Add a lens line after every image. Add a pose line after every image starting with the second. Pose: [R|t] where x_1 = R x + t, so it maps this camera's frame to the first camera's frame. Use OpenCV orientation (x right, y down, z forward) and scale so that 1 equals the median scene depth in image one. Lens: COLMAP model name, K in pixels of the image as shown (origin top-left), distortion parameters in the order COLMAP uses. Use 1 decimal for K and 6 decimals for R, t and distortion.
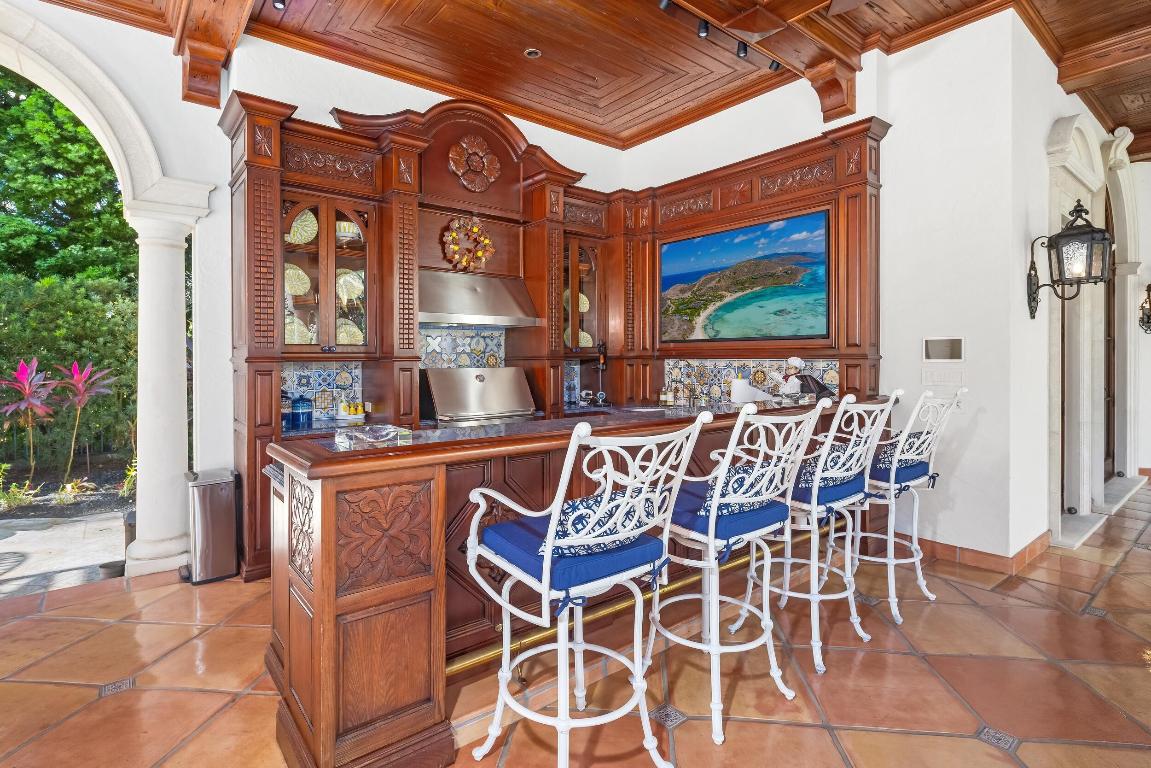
lens RADIAL K [[571.1, 0, 576.4], [0, 571.1, 390.8], [0, 0, 1]] dist [-0.004848, -0.001294]
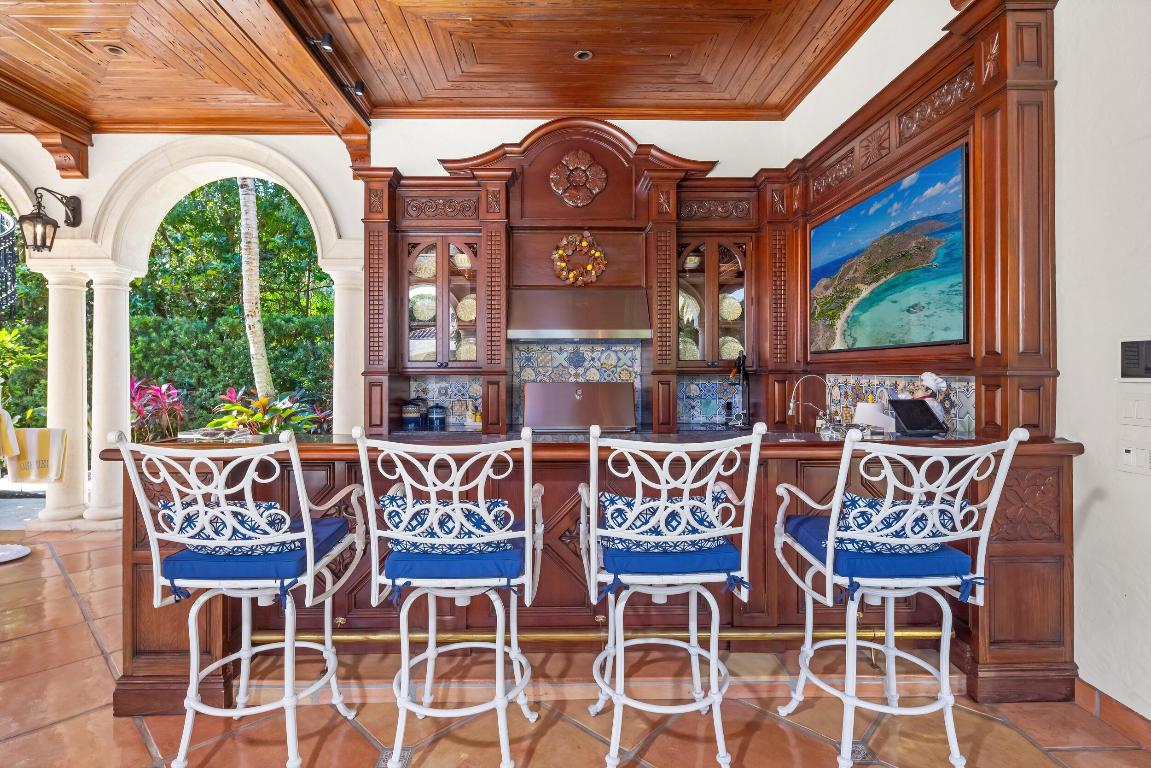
lens RADIAL K [[572.9, 0, 562.6], [0, 572.9, 393.3], [0, 0, 1]] dist [-0.001430, 0.000240]
pose [[0.781609, 0.029310, -0.623080, 0.444698], [-0.039834, 0.999202, -0.002966, -0.018447], [0.622496, 0.027138, 0.782153, 0.211953]]
